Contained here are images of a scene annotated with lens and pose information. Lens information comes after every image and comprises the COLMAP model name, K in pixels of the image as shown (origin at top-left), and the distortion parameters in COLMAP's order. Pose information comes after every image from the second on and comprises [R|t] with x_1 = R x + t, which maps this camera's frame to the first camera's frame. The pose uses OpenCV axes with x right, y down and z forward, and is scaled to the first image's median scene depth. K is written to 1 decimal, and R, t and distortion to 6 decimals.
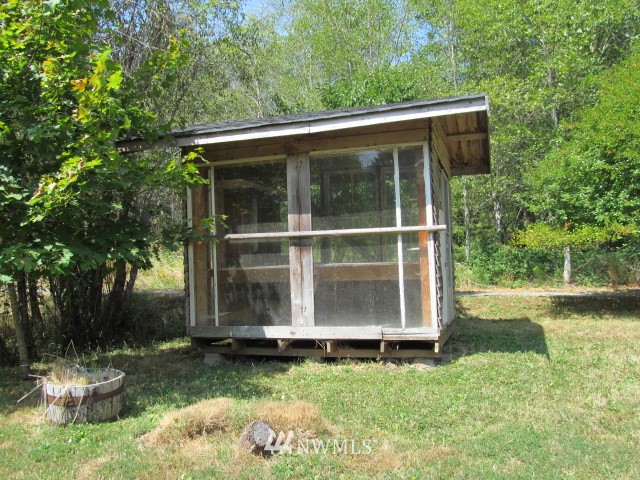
lens RADIAL K [[516.5, 0, 318.4], [0, 516.5, 234.1], [0, 0, 1]] dist [-0.032215, 0.011179]
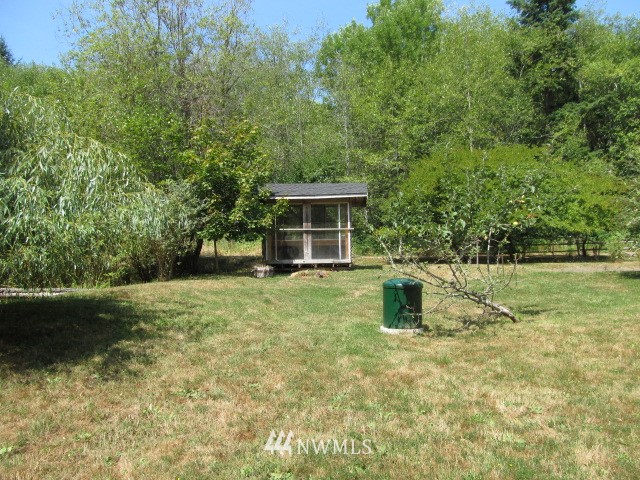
lens RADIAL K [[516.5, 0, 318.4], [0, 516.5, 234.1], [0, 0, 1]] dist [-0.032215, 0.011179]
pose [[0.968609, 0.027683, 0.247041, -0.743973], [-0.032473, 0.999355, 0.015337, -0.022347], [-0.246458, -0.022878, 0.968884, -2.022903]]
